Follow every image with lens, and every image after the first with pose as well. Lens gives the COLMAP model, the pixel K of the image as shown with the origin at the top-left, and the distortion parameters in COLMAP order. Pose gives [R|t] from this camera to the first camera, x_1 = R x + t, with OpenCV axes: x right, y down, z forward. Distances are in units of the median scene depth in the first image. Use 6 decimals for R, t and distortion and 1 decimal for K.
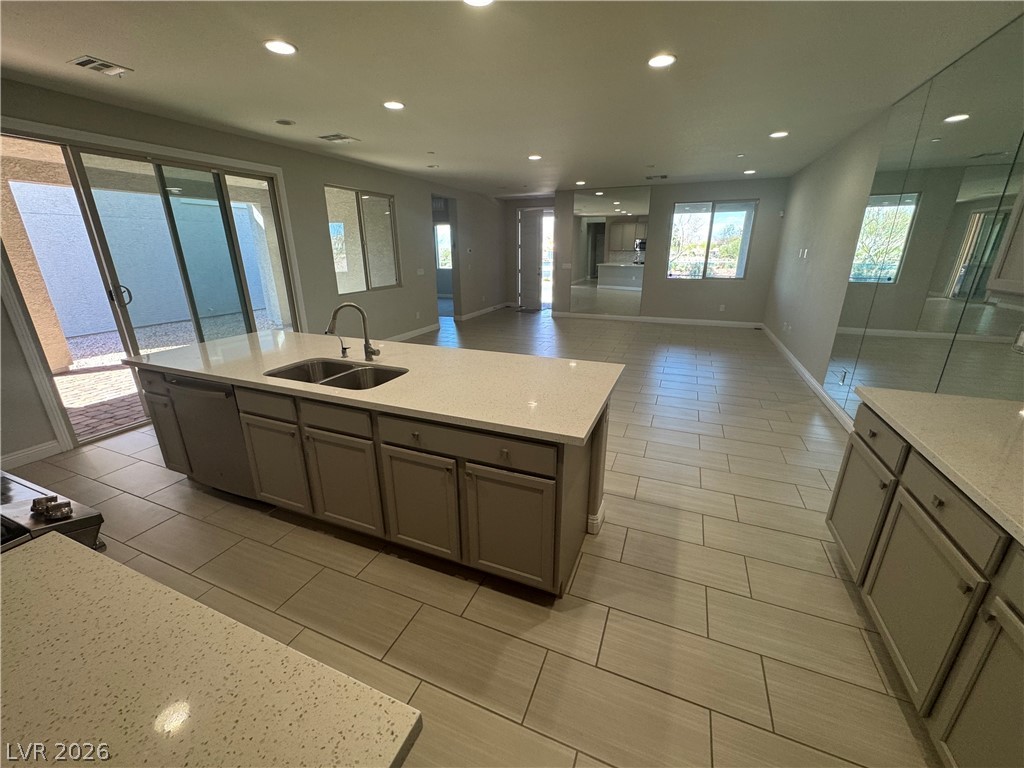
lens RADIAL K [[409.5, 0, 512.0], [0, 409.5, 384.0], [0, 0, 1]] dist [-0.001134, 0.000276]
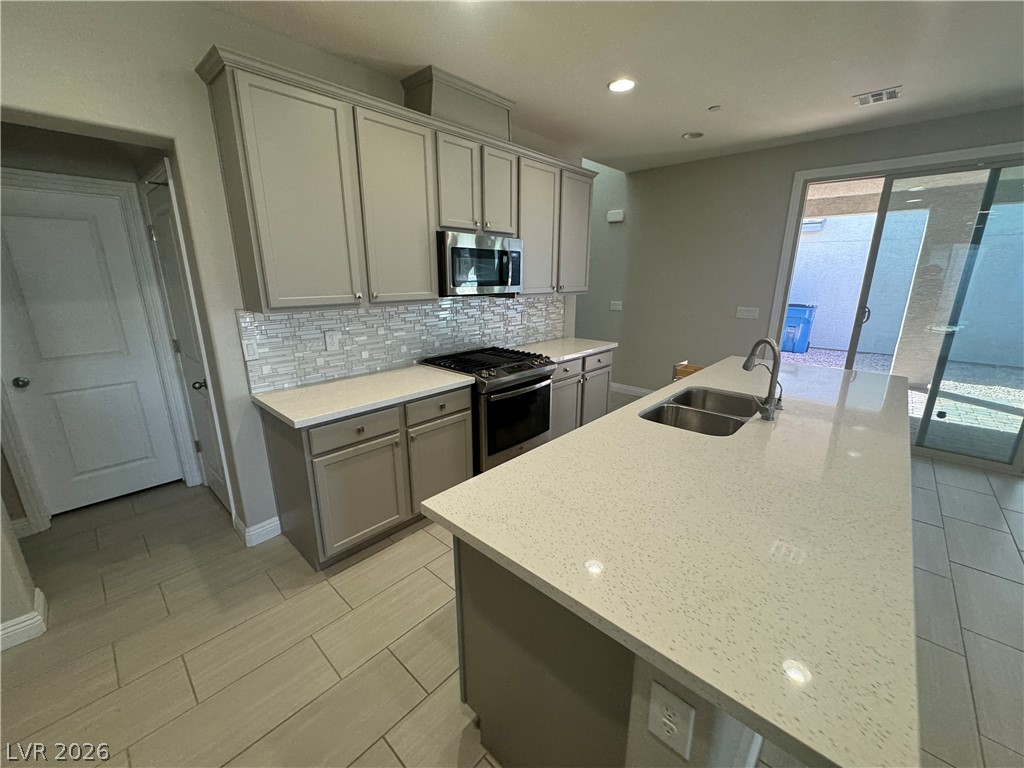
lens RADIAL K [[409.5, 0, 512.0], [0, 409.5, 384.0], [0, 0, 1]] dist [-0.001134, 0.000276]
pose [[-0.344239, 0.250689, -0.904795, 0.444858], [-0.296556, 0.885326, 0.358123, -0.233689], [0.890816, 0.391603, -0.230420, 0.715854]]
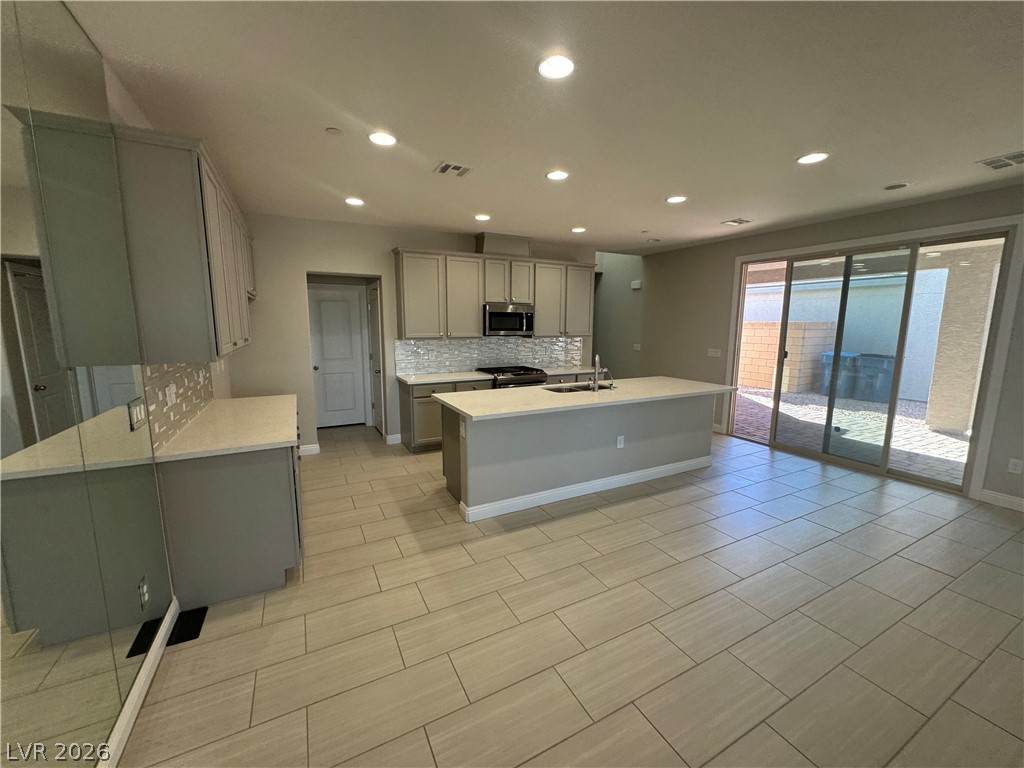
lens RADIAL K [[409.5, 0, 512.0], [0, 409.5, 384.0], [0, 0, 1]] dist [-0.001134, 0.000276]
pose [[-0.639744, 0.116882, -0.759648, 1.017585], [-0.243216, 0.906791, 0.344348, -0.527940], [0.729091, 0.405054, -0.551687, 1.565269]]
